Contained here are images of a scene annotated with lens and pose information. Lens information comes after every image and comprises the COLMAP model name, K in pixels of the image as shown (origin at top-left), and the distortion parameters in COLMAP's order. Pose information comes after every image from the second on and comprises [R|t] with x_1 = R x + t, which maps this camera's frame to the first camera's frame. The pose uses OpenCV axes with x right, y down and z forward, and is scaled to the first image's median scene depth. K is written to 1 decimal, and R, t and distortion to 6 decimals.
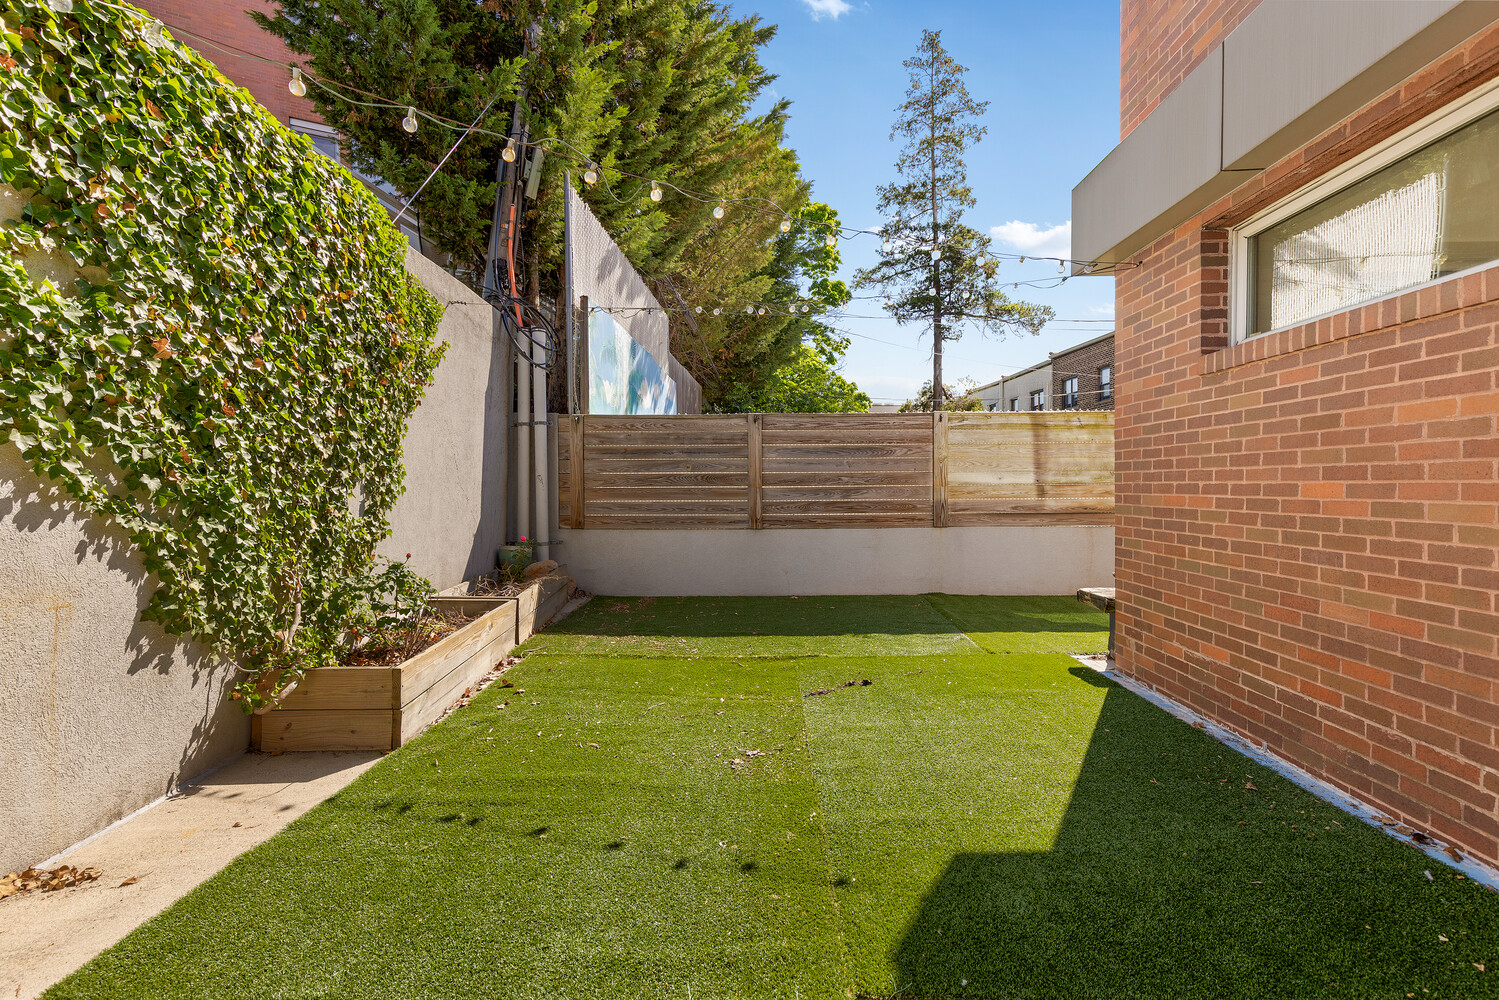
lens RADIAL K [[684.9, 0, 749.8], [0, 684.9, 498.8], [0, 0, 1]] dist [0.000325, -0.000011]
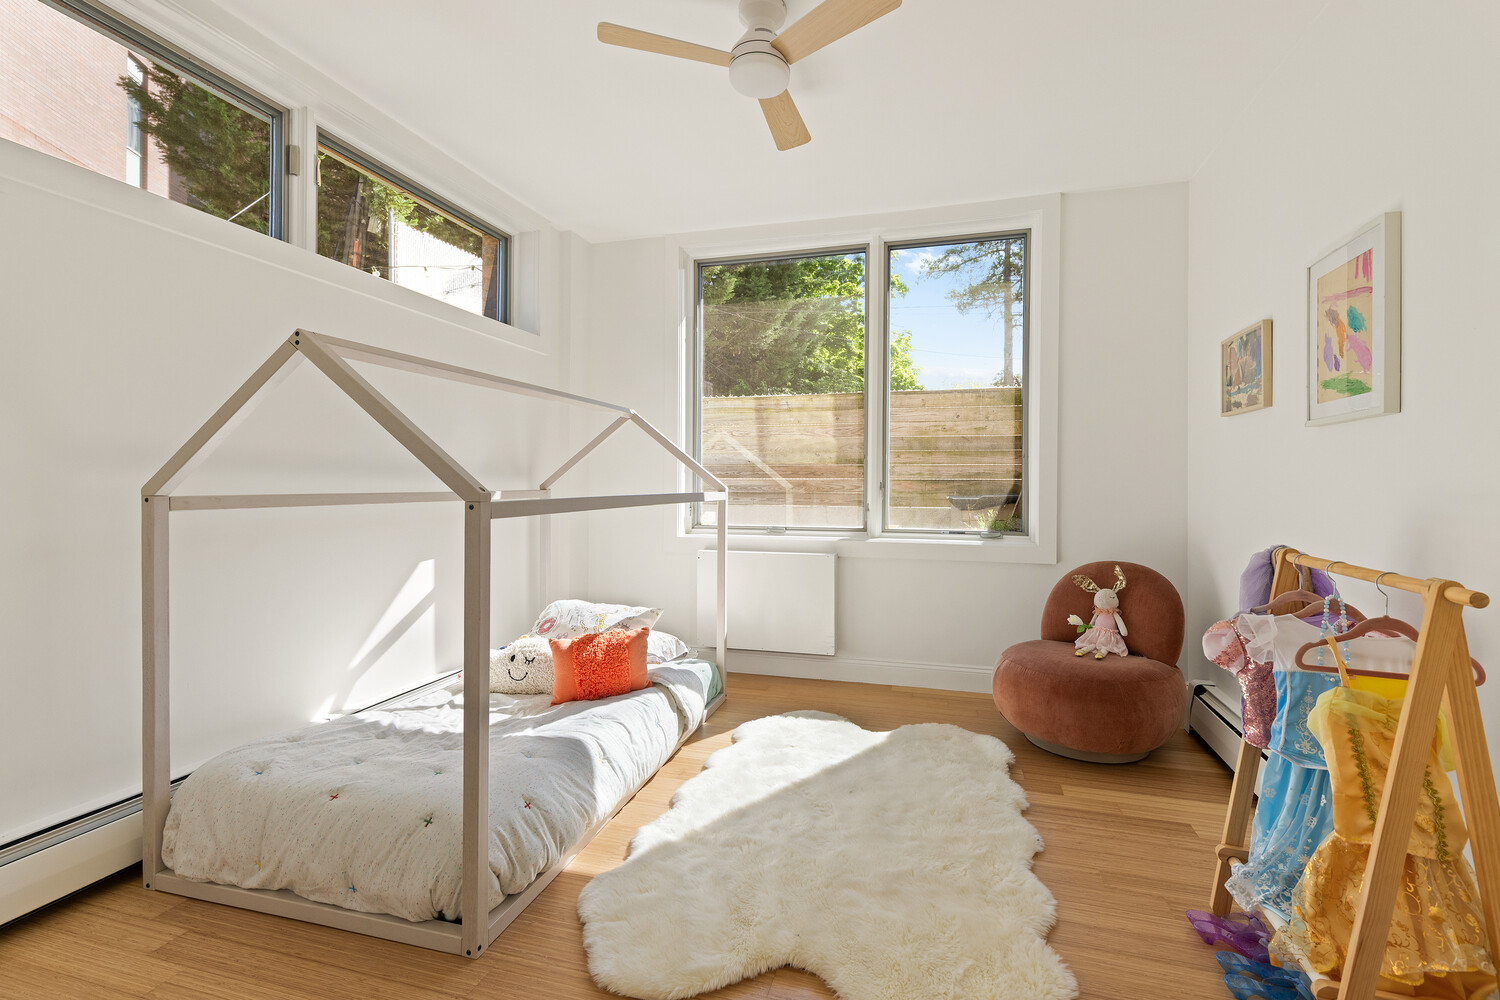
lens RADIAL K [[685.4, 0, 753.1], [0, 685.4, 492.8], [0, 0, 1]] dist [0.000325, -0.000011]
pose [[0.968376, 0.010664, -0.249269, 0.650995], [-0.013048, 0.999884, -0.007913, 0.028228], [0.249156, 0.010915, 0.968402, -0.012266]]
